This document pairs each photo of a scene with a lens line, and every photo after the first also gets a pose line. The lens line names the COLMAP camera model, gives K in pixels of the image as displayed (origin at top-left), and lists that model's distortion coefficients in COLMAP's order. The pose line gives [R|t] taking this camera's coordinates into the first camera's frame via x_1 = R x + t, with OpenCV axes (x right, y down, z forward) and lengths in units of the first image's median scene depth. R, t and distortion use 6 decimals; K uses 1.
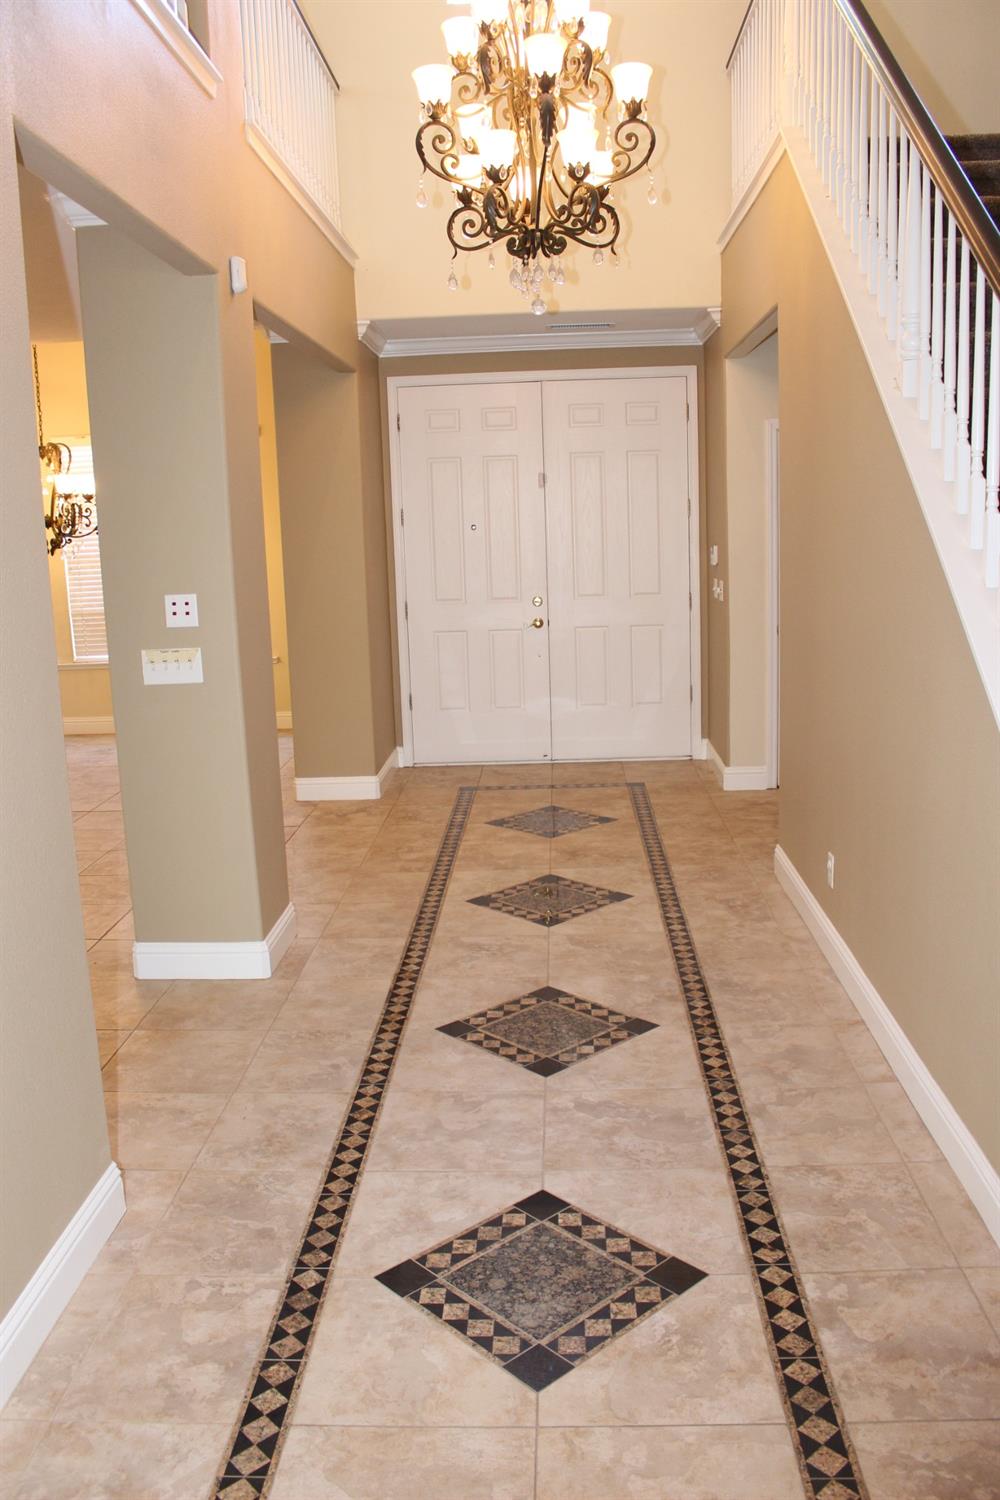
lens RADIAL K [[1225.5, 0, 500.0], [0, 1225.5, 750.0], [0, 0, 1]] dist [-0.147966, 0.119867]
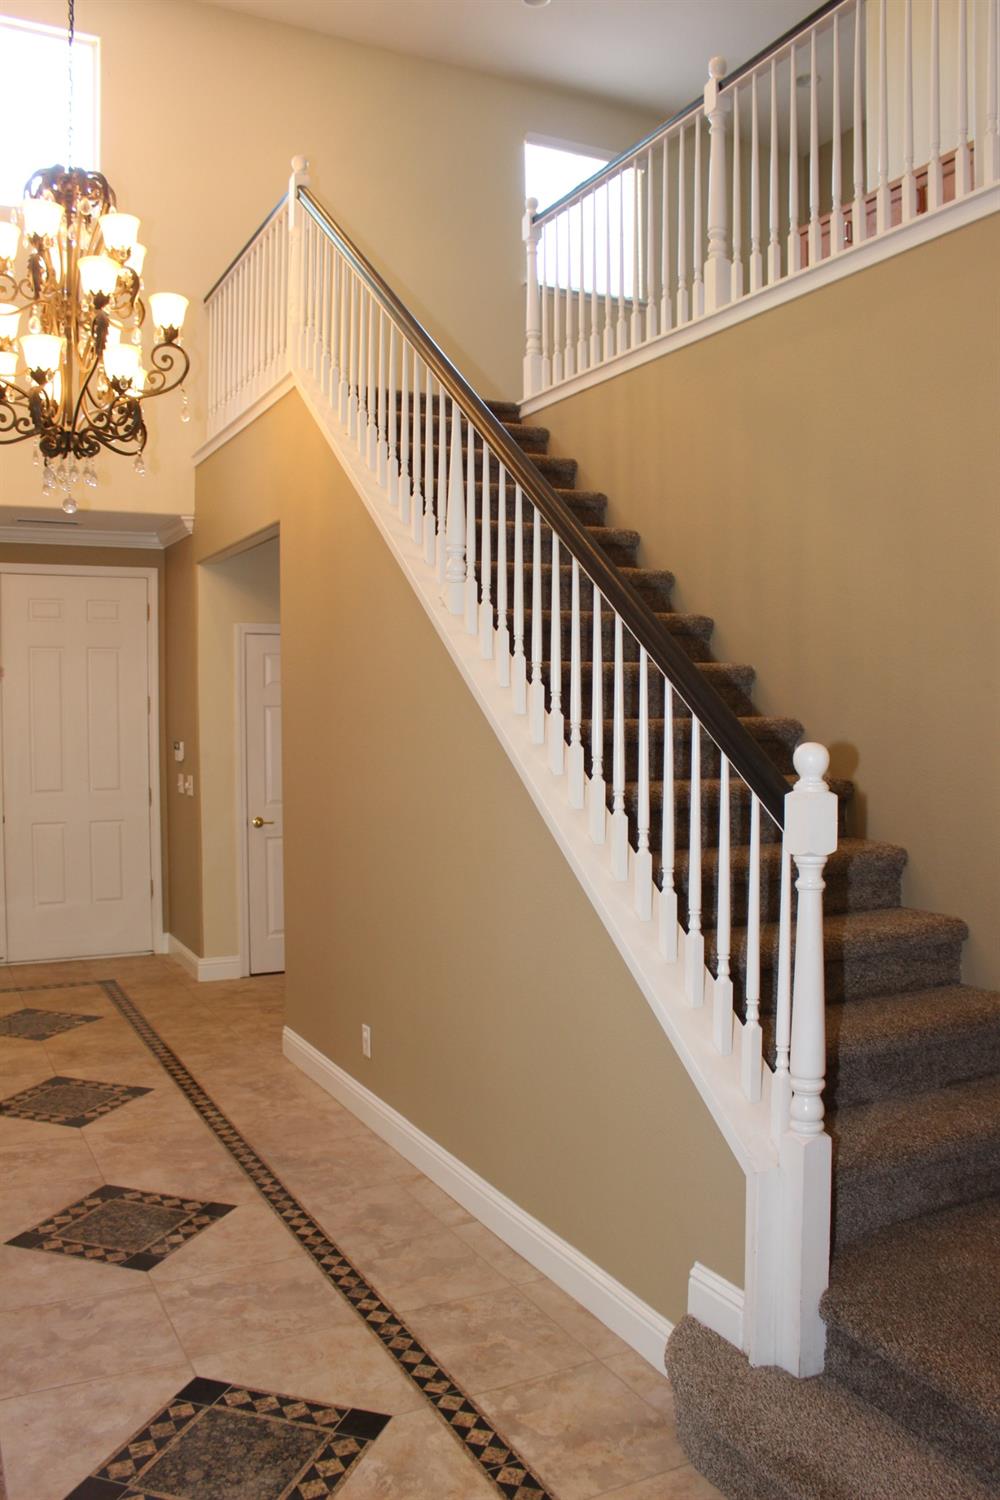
lens RADIAL K [[1225.5, 0, 500.0], [0, 1225.5, 750.0], [0, 0, 1]] dist [-0.147966, 0.119867]
pose [[0.875971, 0.015634, 0.482111, -0.161338], [0.062954, 0.987220, -0.146399, 0.011222], [-0.478239, 0.158592, 0.863792, -0.026225]]
